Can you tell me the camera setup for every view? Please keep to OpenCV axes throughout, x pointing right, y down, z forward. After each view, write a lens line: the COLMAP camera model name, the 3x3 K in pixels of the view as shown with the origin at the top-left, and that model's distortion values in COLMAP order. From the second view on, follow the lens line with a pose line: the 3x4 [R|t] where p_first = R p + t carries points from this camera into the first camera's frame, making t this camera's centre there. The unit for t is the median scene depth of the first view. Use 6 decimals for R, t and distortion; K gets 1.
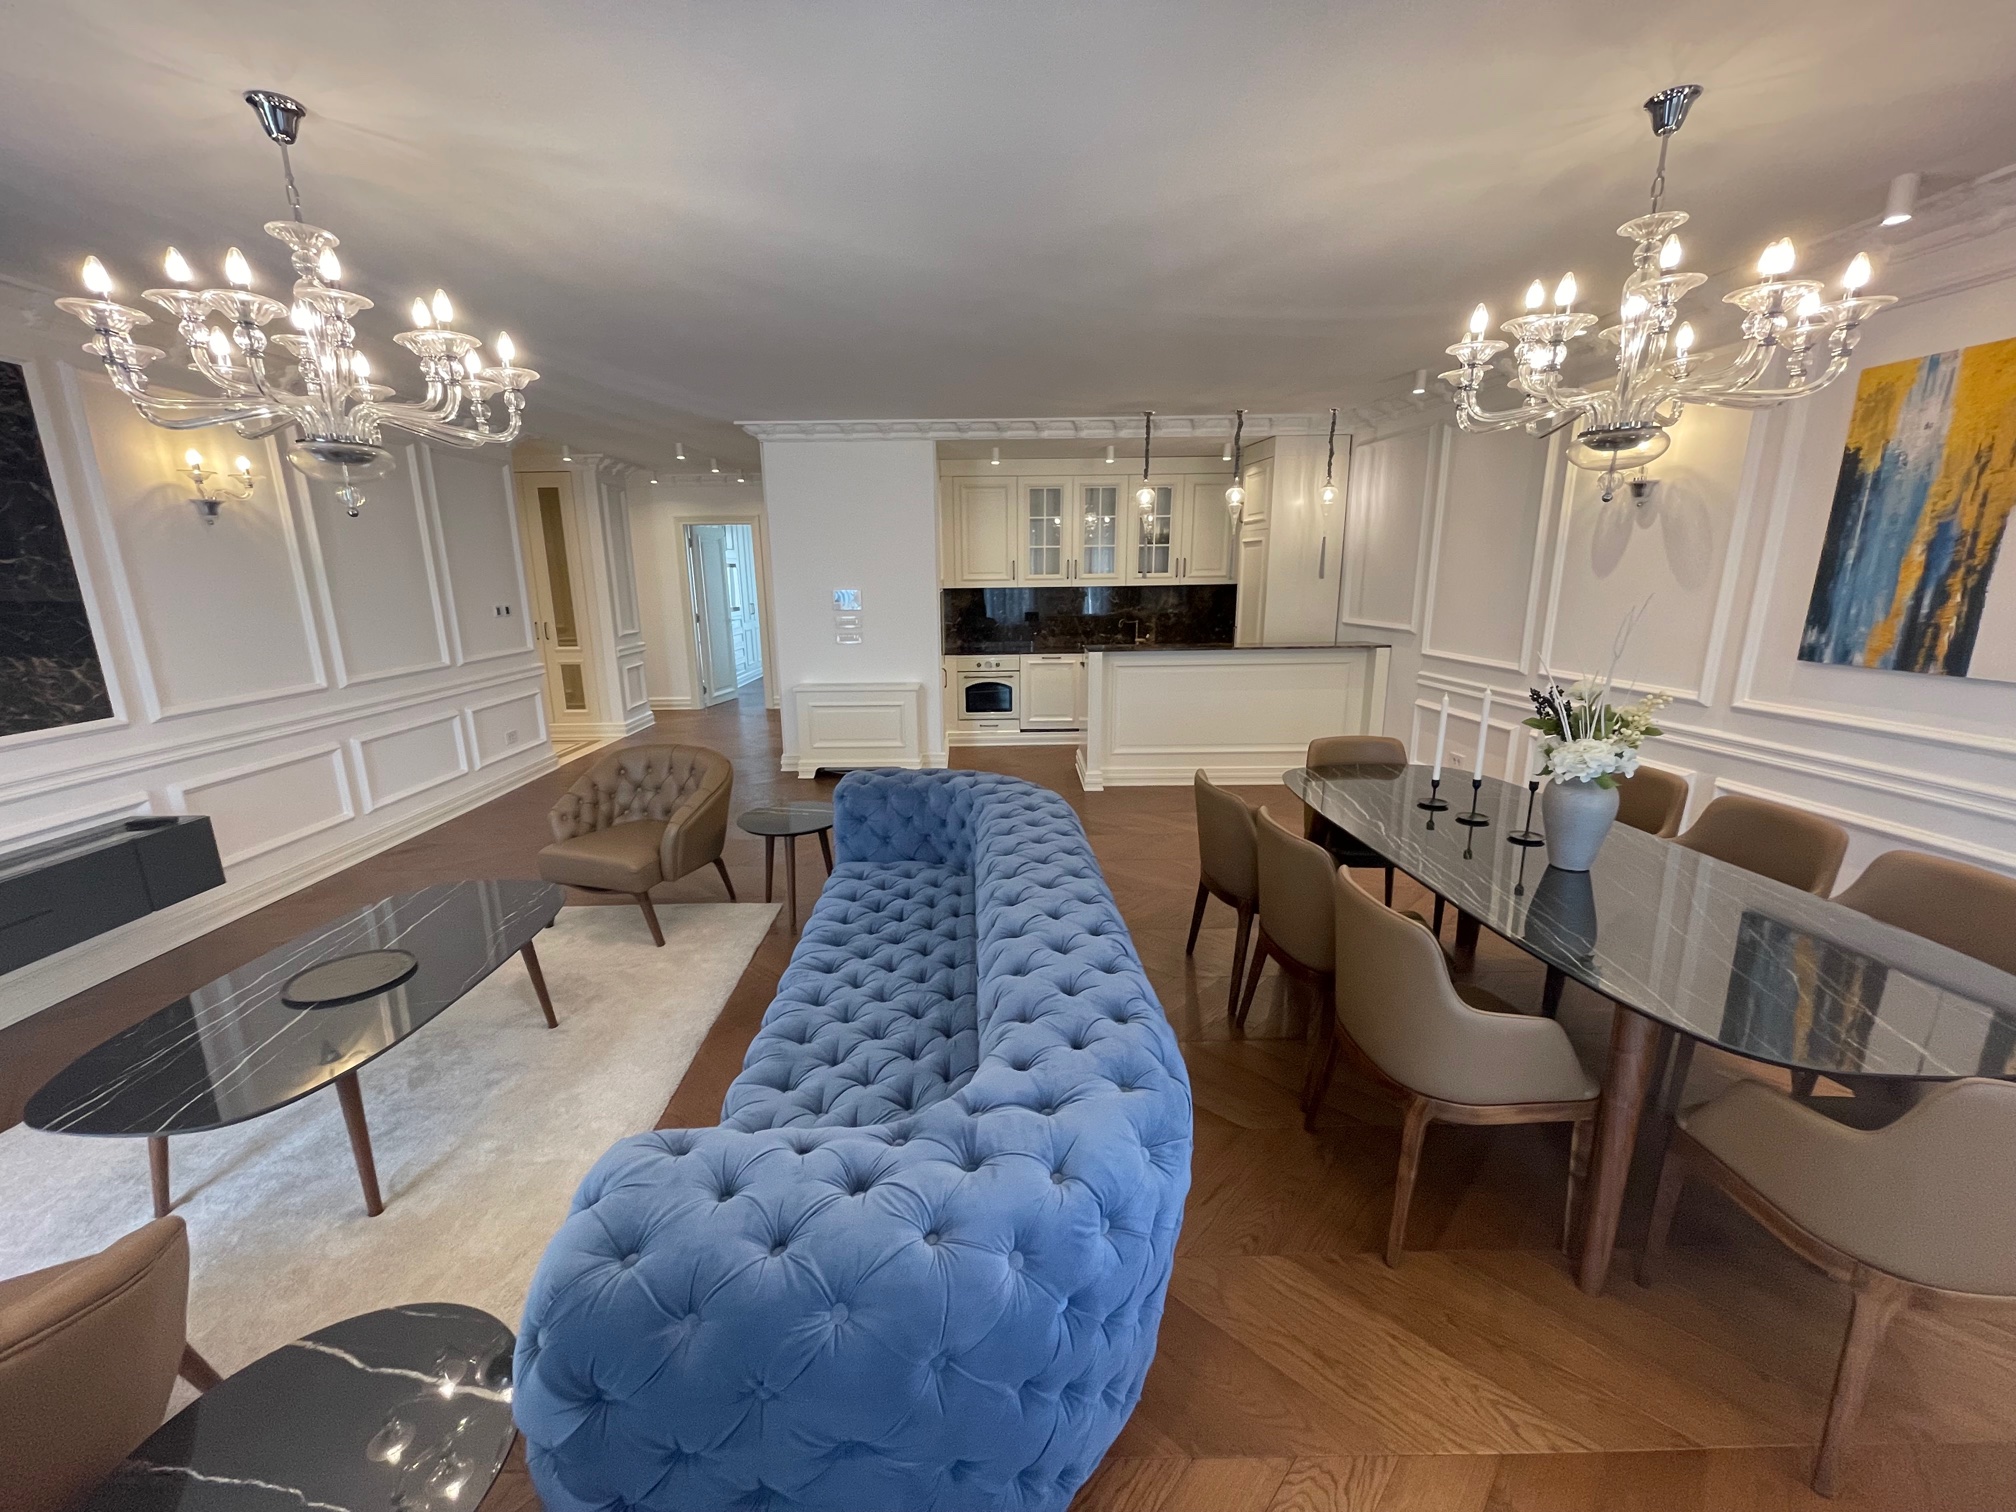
lens RADIAL K [[811.3, 0, 991.0], [0, 811.3, 769.7], [0, 0, 1]] dist [-0.002852, -0.000864]
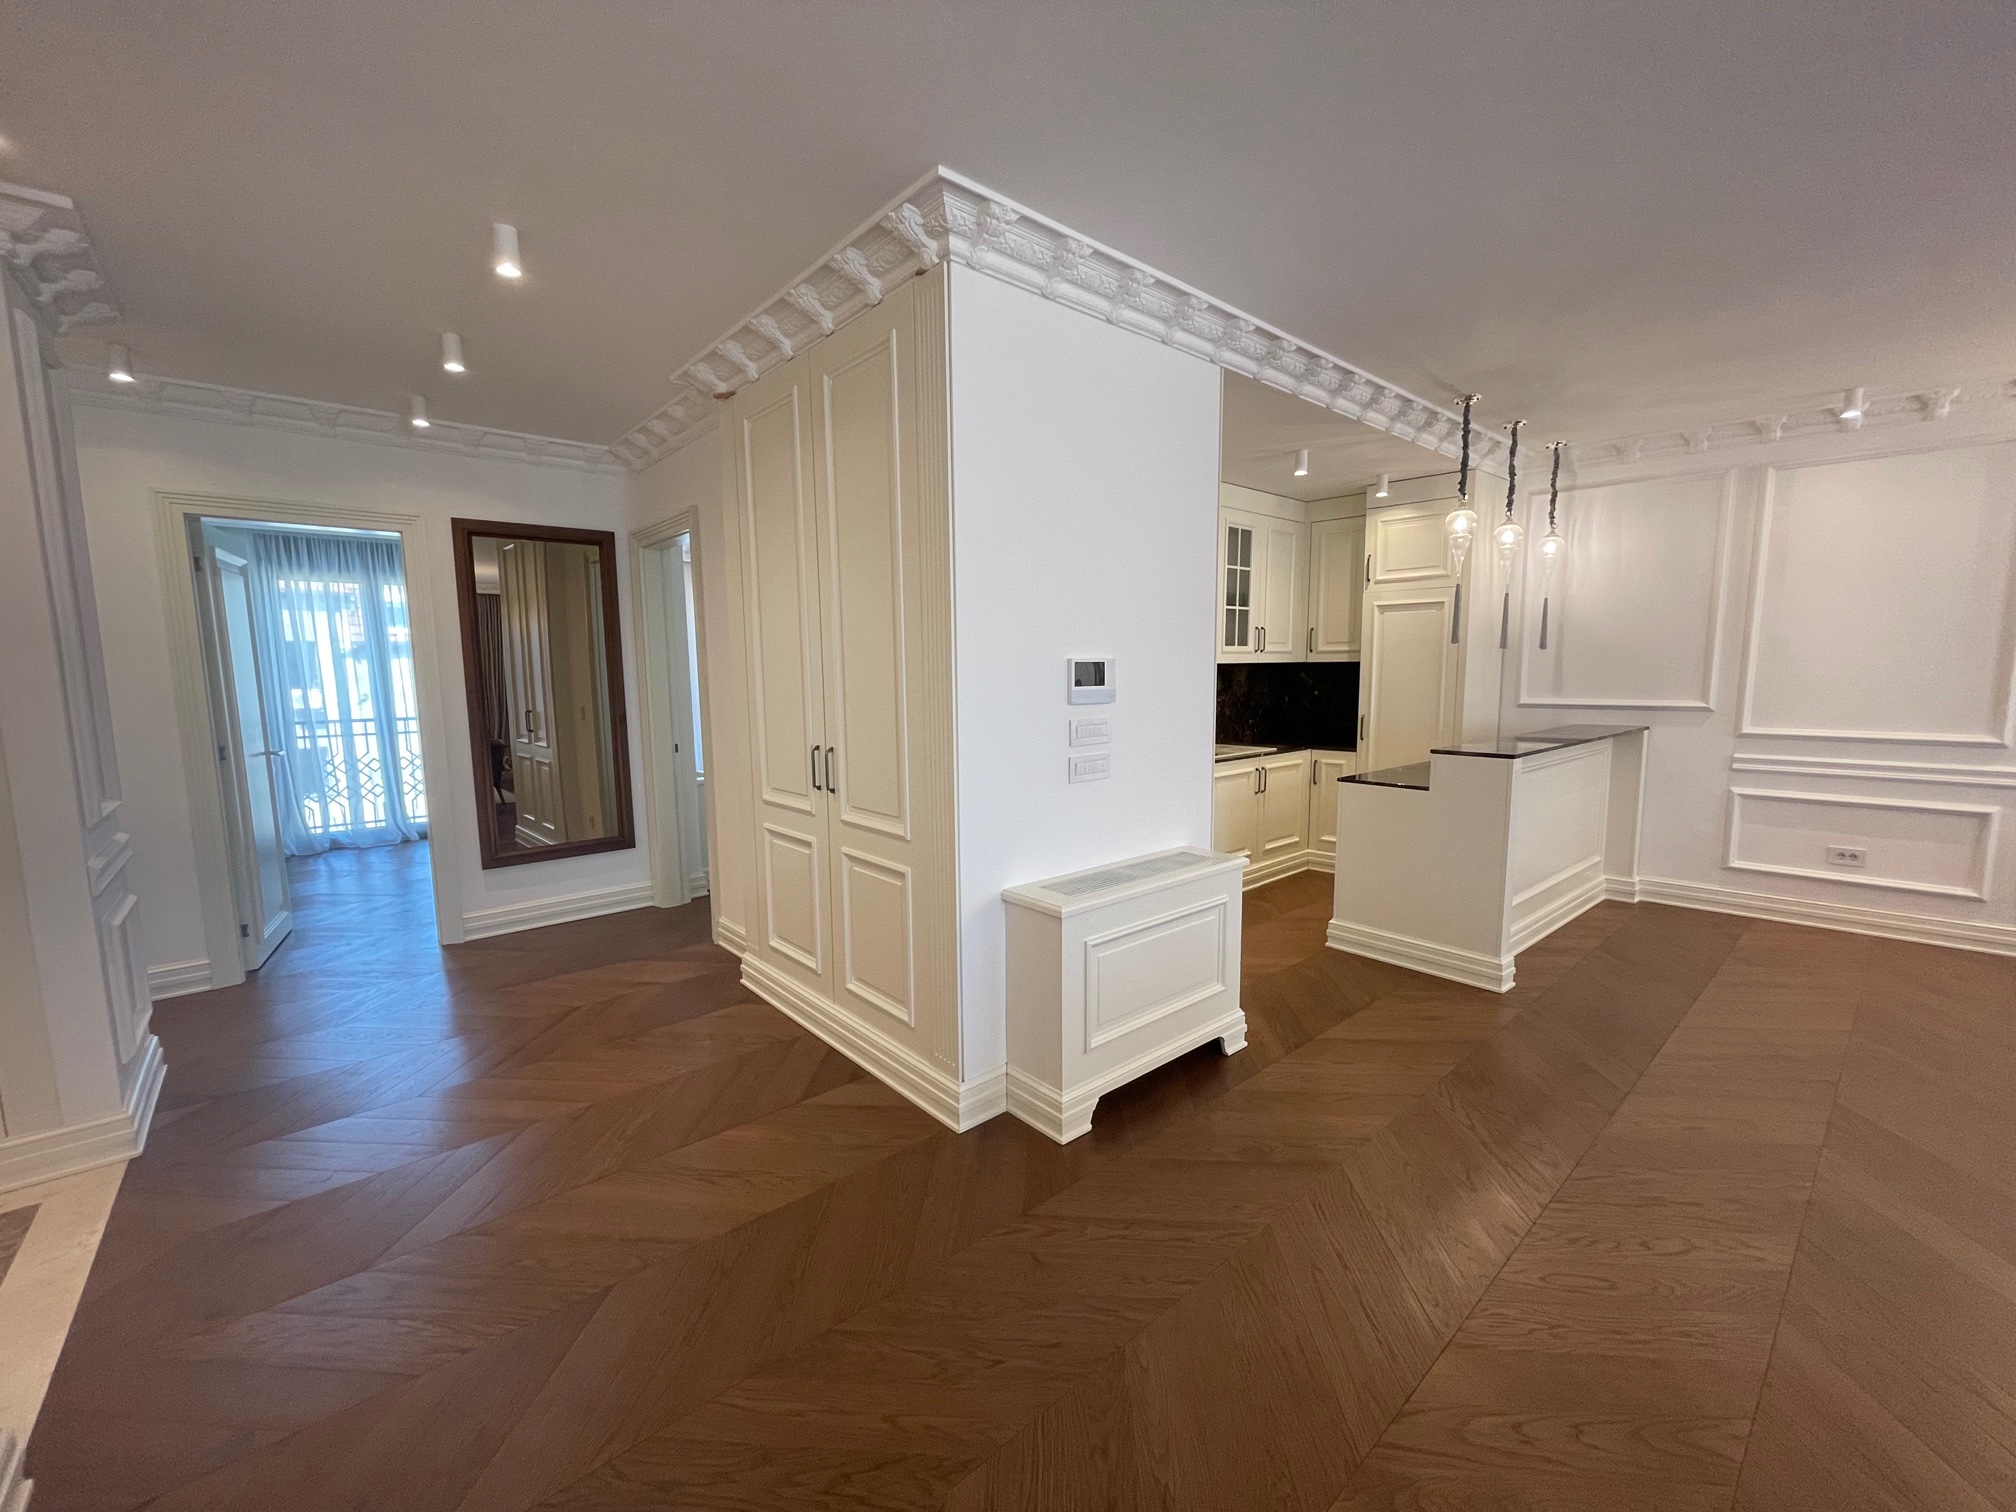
lens RADIAL K [[811.3, 0, 989.0], [0, 811.3, 762.5], [0, 0, 1]] dist [-0.002852, -0.000864]
pose [[0.765162, -0.071443, 0.639862, -0.528261], [0.155332, 0.984952, -0.075777, -0.150920], [-0.624820, 0.157373, 0.764745, 0.752807]]
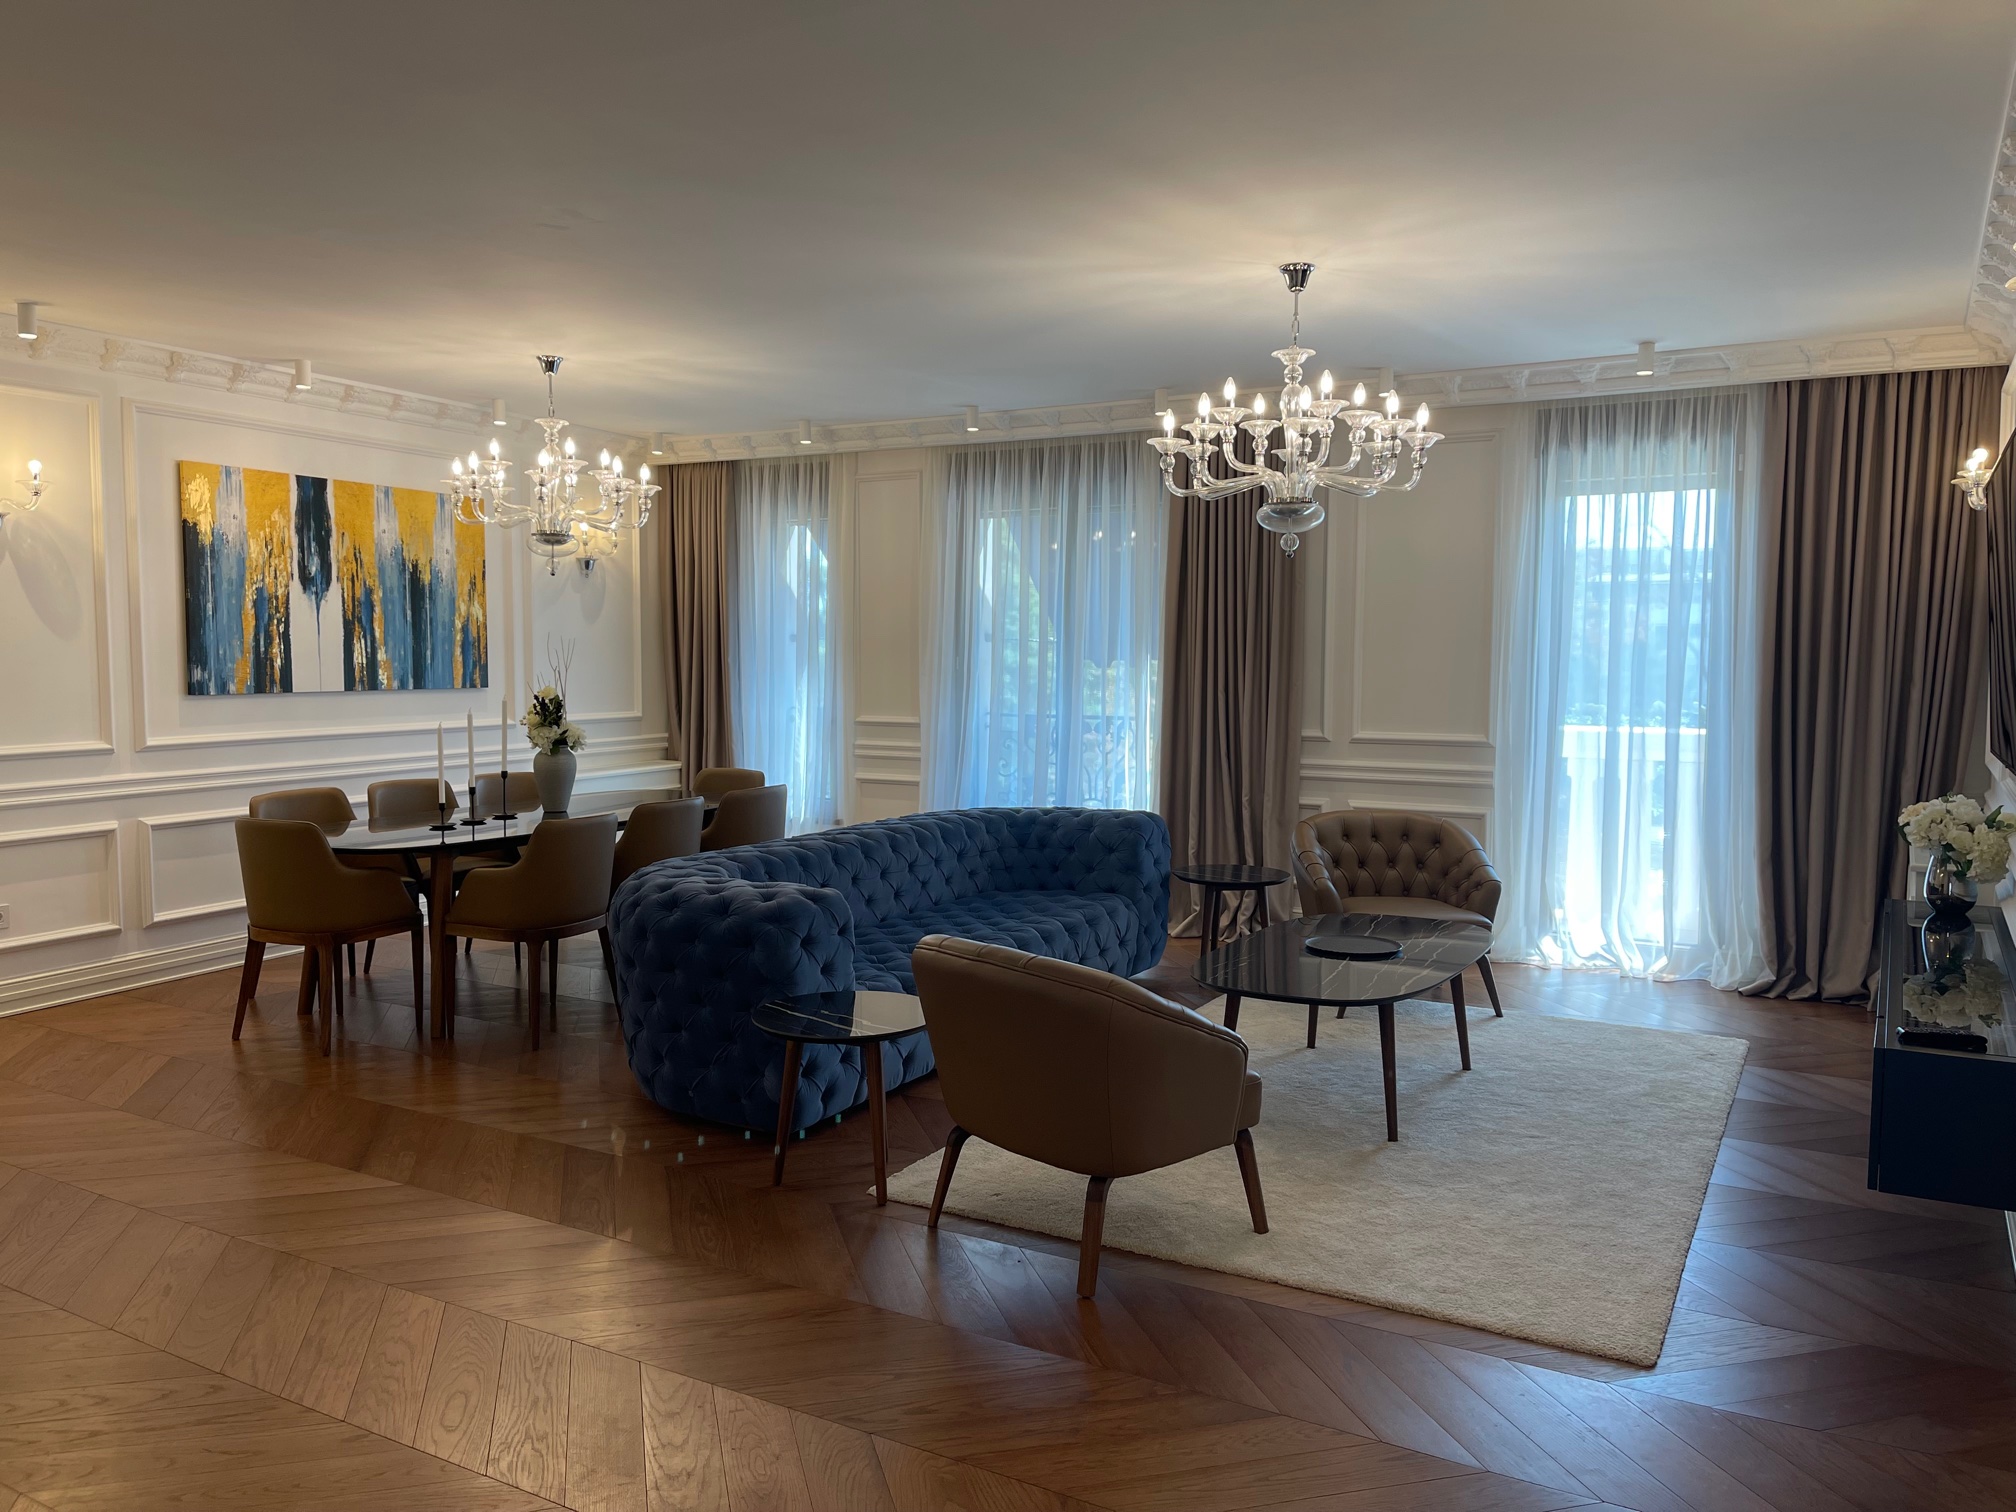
lens RADIAL K [[1515.0, 0, 1024.1], [0, 1515.0, 762.2], [0, 0, 1]] dist [0.069840, -0.084219]
pose [[-0.866713, -0.028145, 0.498013, -0.563234], [0.126799, 0.953179, 0.274540, -0.249039], [-0.482422, 0.301095, -0.822563, 1.134307]]
